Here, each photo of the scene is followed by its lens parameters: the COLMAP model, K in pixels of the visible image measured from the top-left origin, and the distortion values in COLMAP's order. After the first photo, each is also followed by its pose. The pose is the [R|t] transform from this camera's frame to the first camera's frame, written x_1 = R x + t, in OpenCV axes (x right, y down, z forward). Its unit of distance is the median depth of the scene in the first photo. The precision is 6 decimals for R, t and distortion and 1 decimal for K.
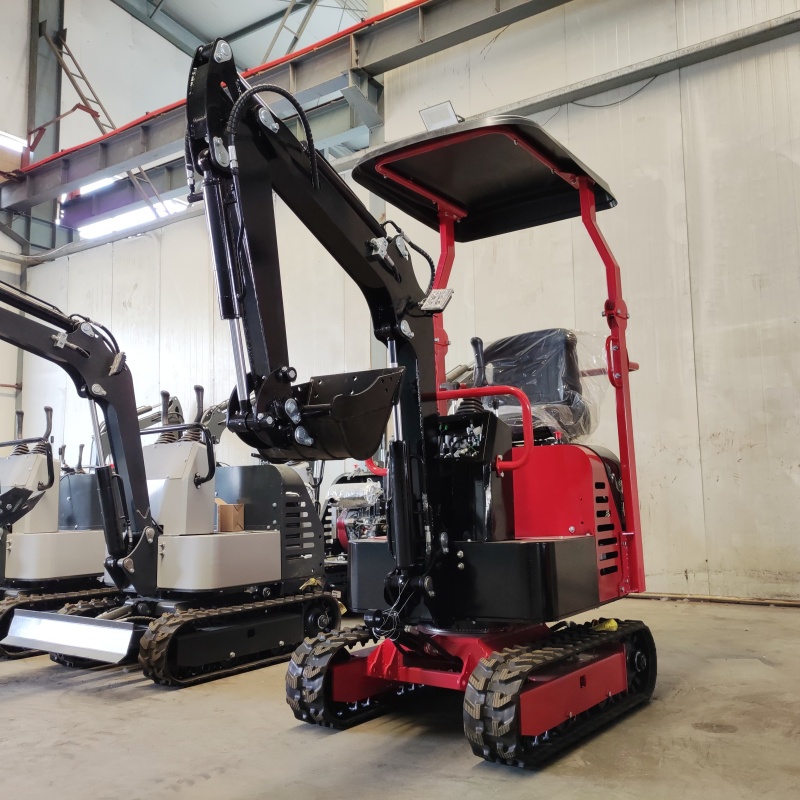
lens RADIAL K [[789.6, 0, 404.6], [0, 789.6, 399.0], [0, 0, 1]] dist [0.038081, -0.015780]
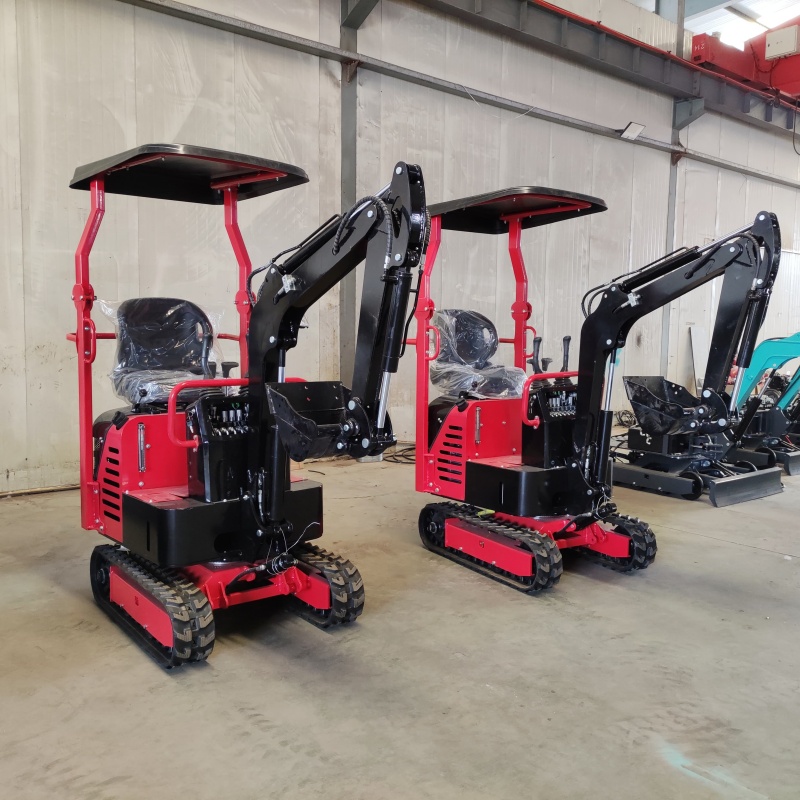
lens RADIAL K [[767.5, 0, 413.4], [0, 767.5, 401.2], [0, 0, 1]] dist [0.059500, -0.061506]
pose [[0.282281, -0.064664, 0.957150, -0.468621], [-0.134663, 0.985176, 0.106272, -0.061060], [-0.949833, -0.158891, 0.269389, 0.189266]]
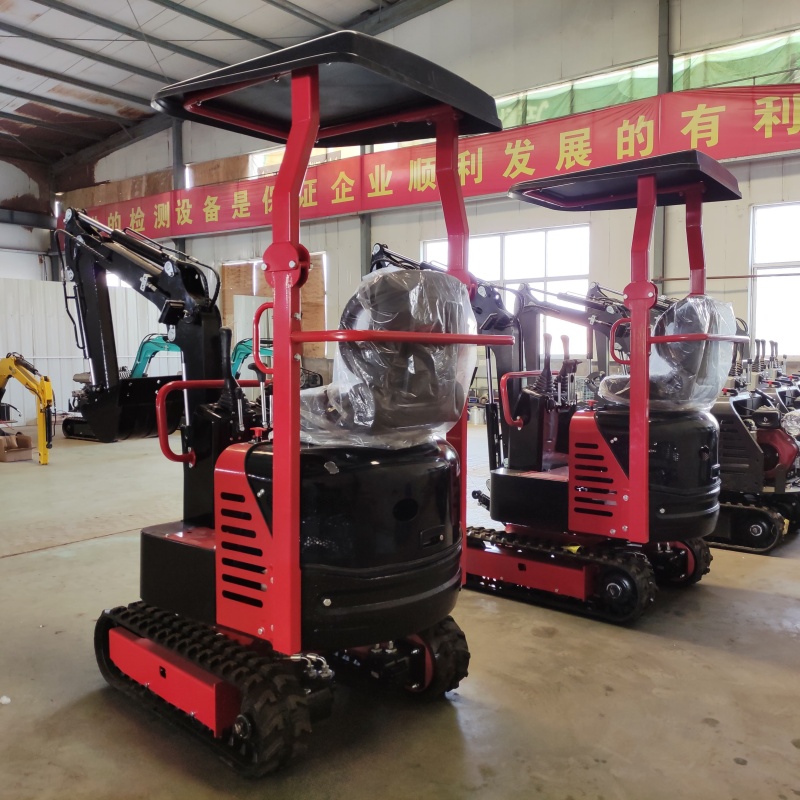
lens RADIAL K [[789.6, 0, 404.6], [0, 789.6, 399.0], [0, 0, 1]] dist [0.038081, -0.015780]
pose [[-0.068026, 0.085021, -0.994054, 0.740692], [0.124435, 0.989305, 0.076099, -0.044542], [0.989893, -0.118519, -0.077878, 0.395565]]
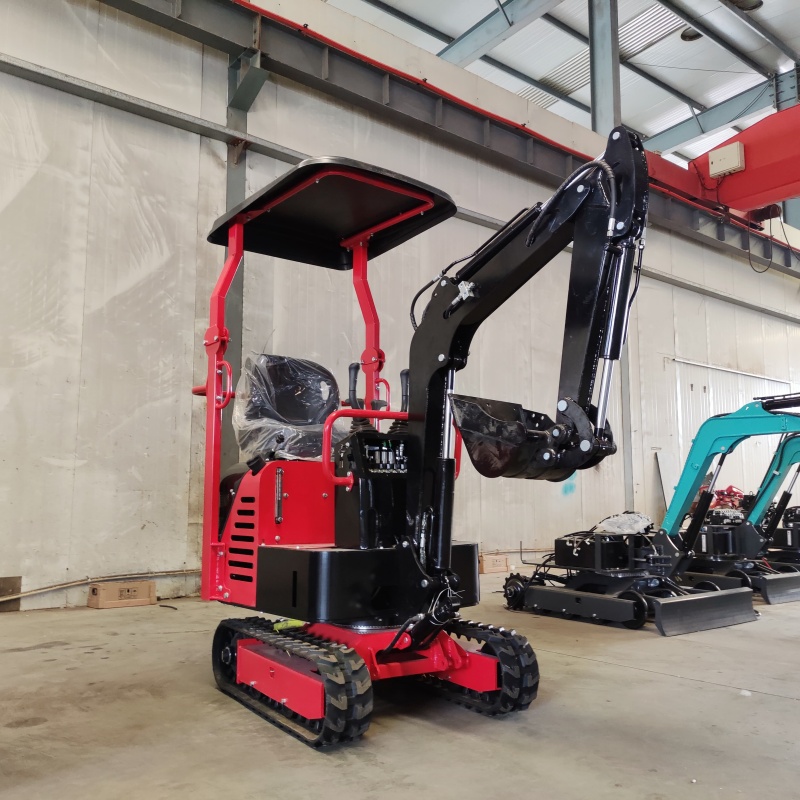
lens RADIAL K [[777.3, 0, 408.1], [0, 777.3, 400.8], [0, 0, 1]] dist [0.071949, -0.089507]
pose [[0.281925, 0.135402, 0.949834, -0.229888], [-0.121556, 0.987055, -0.104628, 0.012976], [-0.951705, -0.085960, 0.294734, 0.095871]]
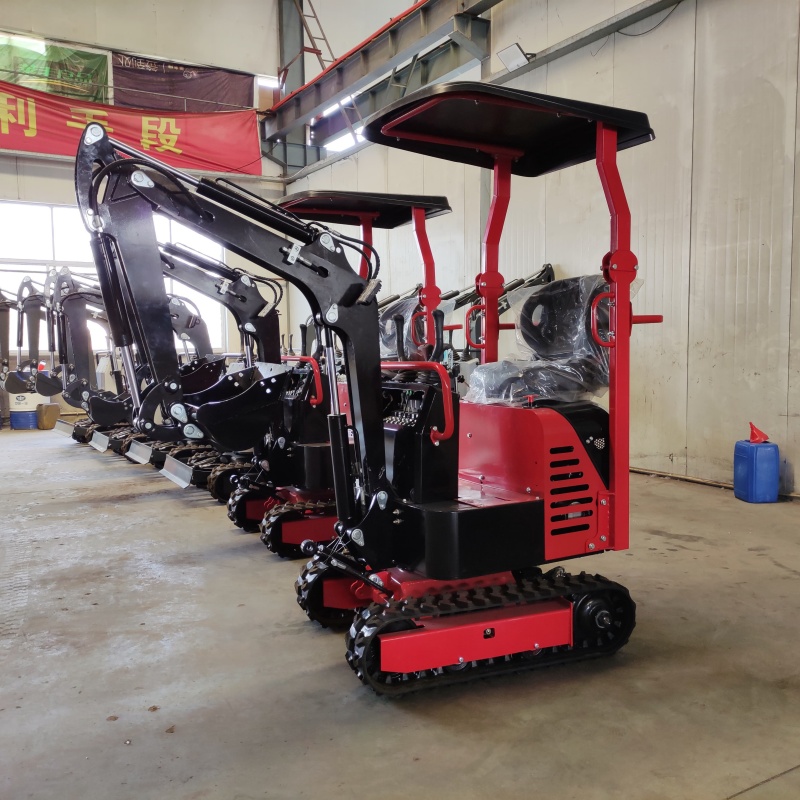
lens RADIAL K [[779.5, 0, 418.3], [0, 779.5, 394.8], [0, 0, 1]] dist [0.142338, -0.165523]
pose [[0.908512, 0.039047, -0.416031, 0.470610], [0.042289, 0.981921, 0.184507, -0.104101], [0.415714, -0.185220, 0.890436, -0.199779]]
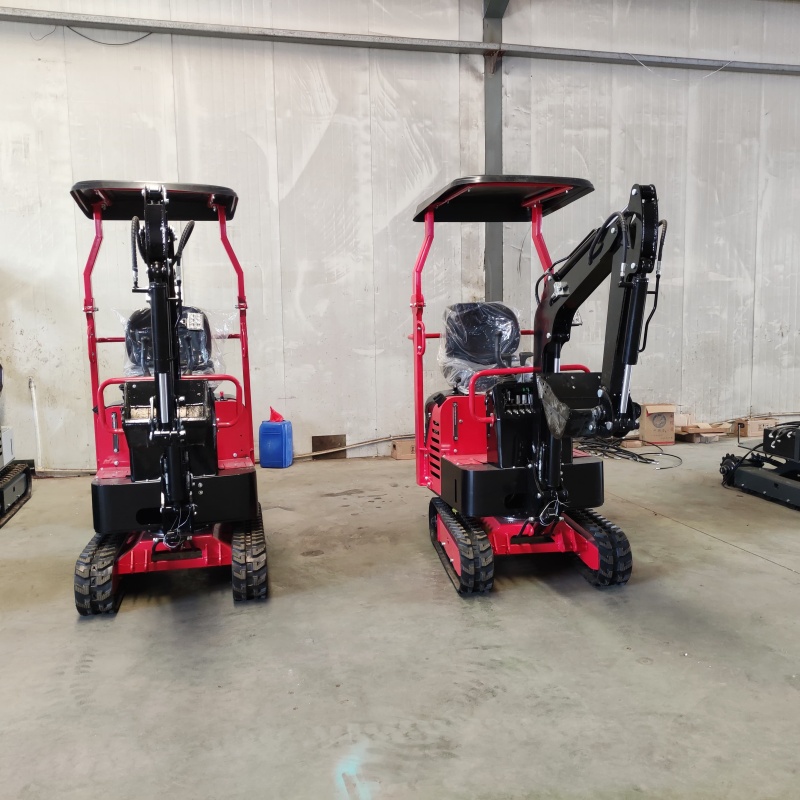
lens RADIAL K [[767.5, 0, 413.4], [0, 767.5, 401.2], [0, 0, 1]] dist [0.059500, -0.061506]
pose [[0.661637, -0.072632, 0.746298, -0.317510], [-0.085712, 0.981448, 0.171505, -0.107815], [-0.744909, -0.177441, 0.643137, -0.106519]]
